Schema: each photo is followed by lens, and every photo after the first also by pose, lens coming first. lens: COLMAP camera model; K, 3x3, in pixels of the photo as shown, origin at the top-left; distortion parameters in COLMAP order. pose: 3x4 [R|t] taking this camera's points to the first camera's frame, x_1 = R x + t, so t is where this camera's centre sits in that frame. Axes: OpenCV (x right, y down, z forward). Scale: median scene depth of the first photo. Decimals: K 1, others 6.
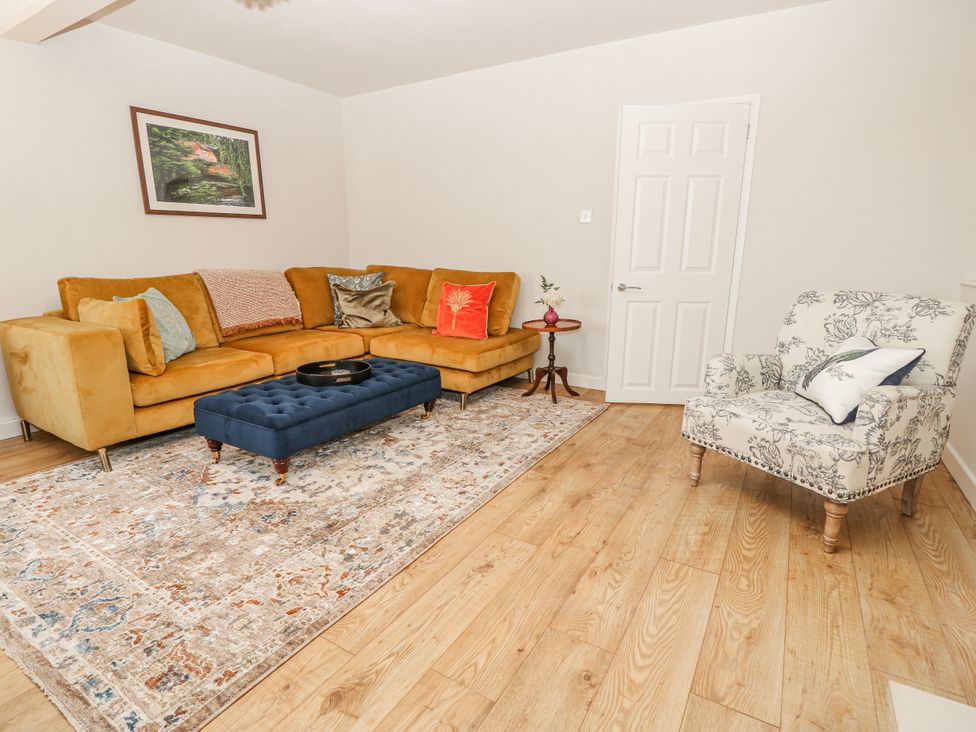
lens RADIAL K [[510.5, 0, 485.8], [0, 510.5, 358.3], [0, 0, 1]] dist [-0.003651, -0.010585]
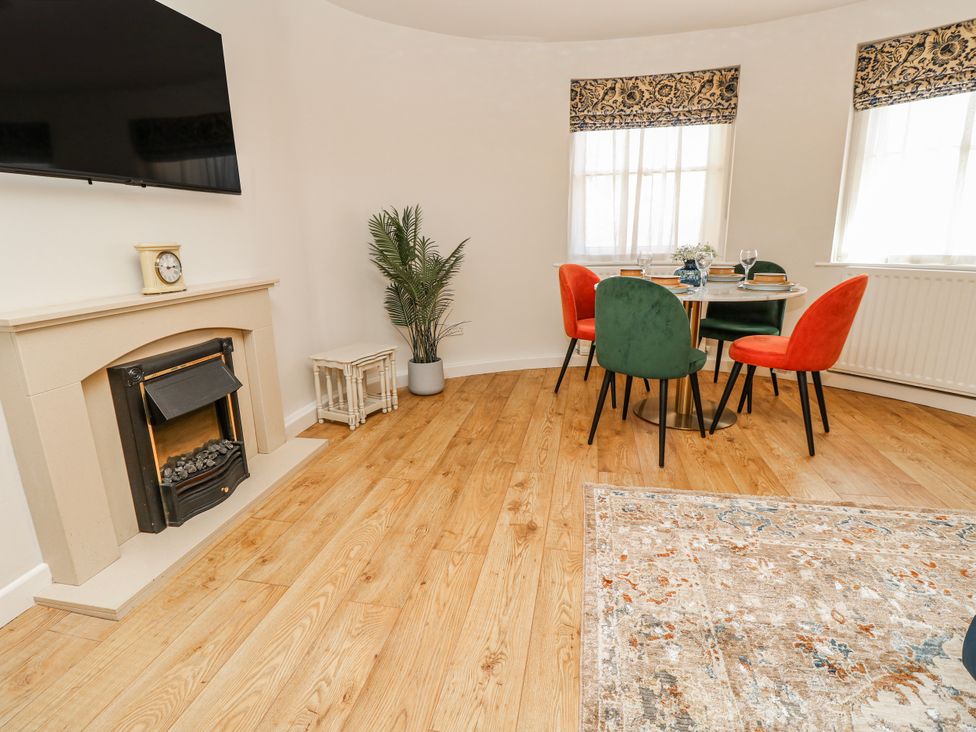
lens RADIAL K [[510.5, 0, 482.2], [0, 510.5, 361.9], [0, 0, 1]] dist [-0.003651, -0.010585]
pose [[-0.943039, 0.094855, -0.318873, 0.104682], [-0.053274, 0.903064, 0.426188, -0.158552], [0.328389, 0.418900, -0.846572, 0.713528]]
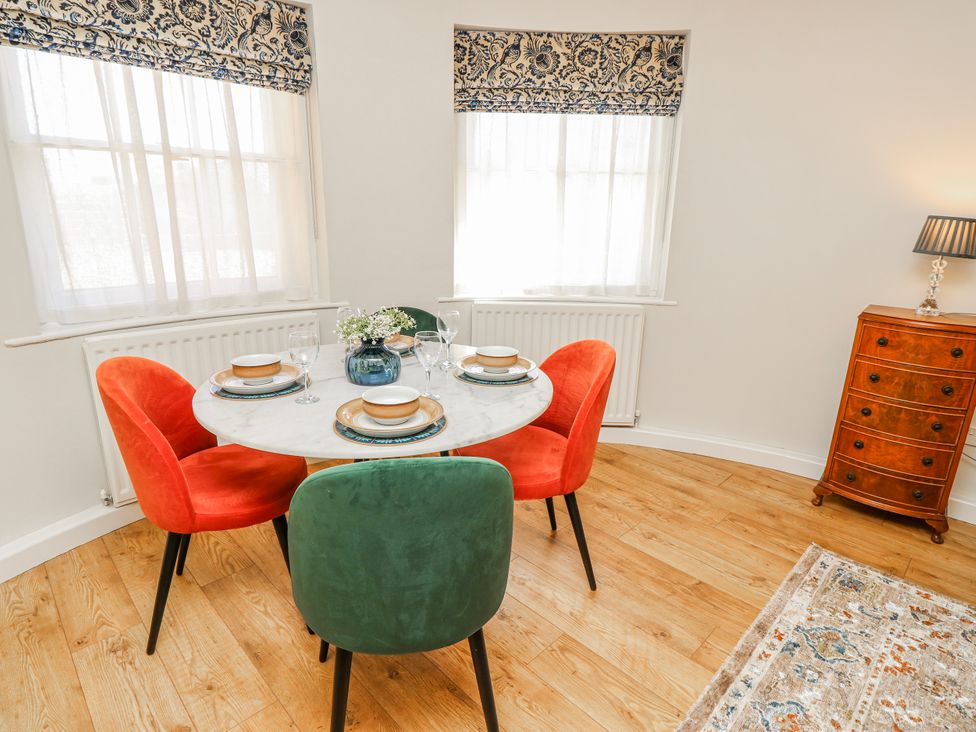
lens RADIAL K [[510.5, 0, 477.9], [0, 510.5, 367.6], [0, 0, 1]] dist [-0.003651, -0.010585]
pose [[-0.258215, 0.269039, -0.927870, -0.075015], [-0.221896, 0.918247, 0.328000, -0.121877], [0.940259, 0.290585, -0.177406, 0.244559]]
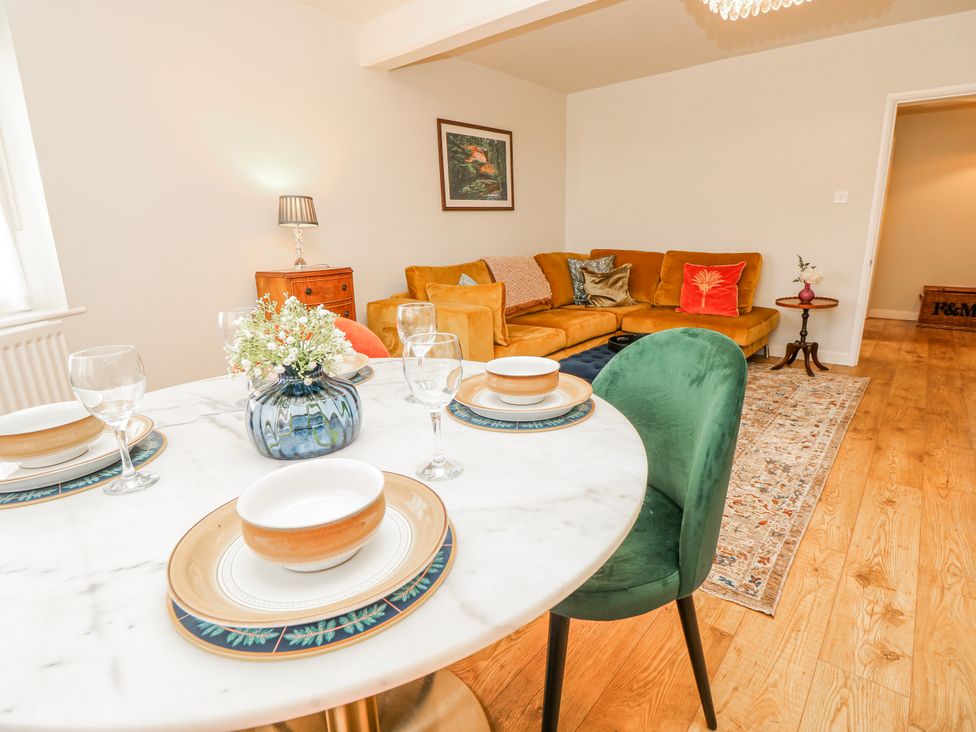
lens RADIAL K [[510.5, 0, 482.0], [0, 510.5, 362.7], [0, 0, 1]] dist [-0.003651, -0.010585]
pose [[0.985817, 0.009111, -0.167575, -0.367787], [-0.001944, 0.999078, 0.042879, 0.015902], [0.167811, -0.041945, 0.984926, -0.158139]]
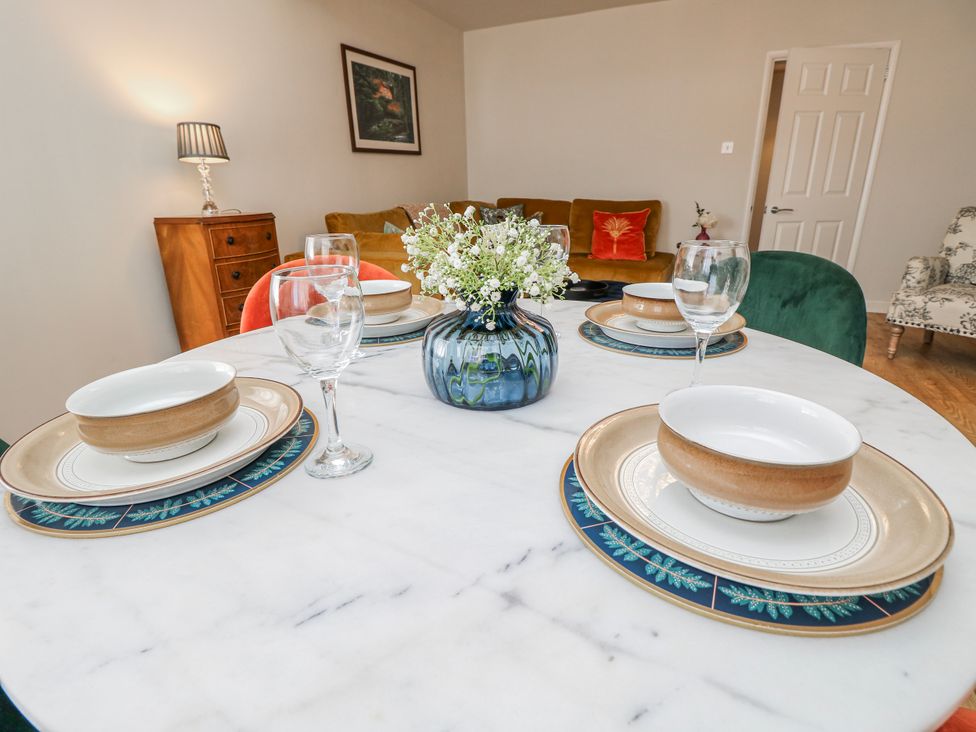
lens RADIAL K [[510.5, 0, 484.5], [0, 510.5, 363.2], [0, 0, 1]] dist [-0.003651, -0.010585]
pose [[0.993413, -0.059579, 0.097880, -0.511262], [0.046824, 0.990694, 0.127800, 0.028870], [-0.104583, -0.122375, 0.986958, -0.128454]]
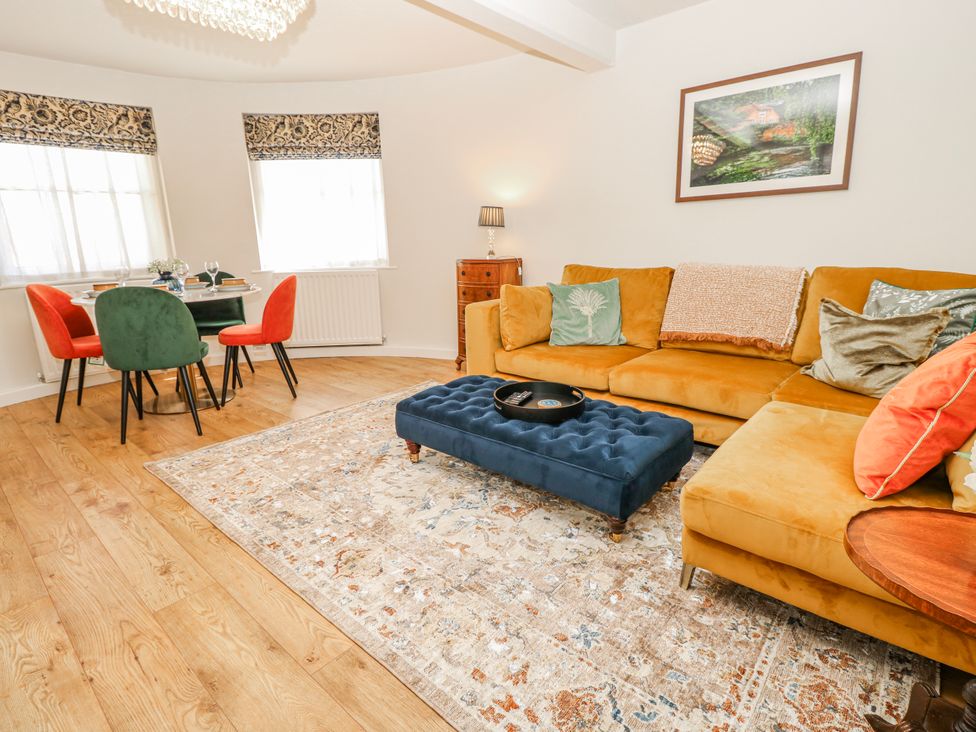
lens RADIAL K [[510.5, 0, 488.1], [0, 510.5, 362.4], [0, 0, 1]] dist [-0.003651, -0.010585]
pose [[-0.169984, 0.231427, -0.957887, 0.374626], [-0.183972, 0.947491, 0.261563, -0.178658], [0.968122, 0.220686, -0.118482, 0.810250]]
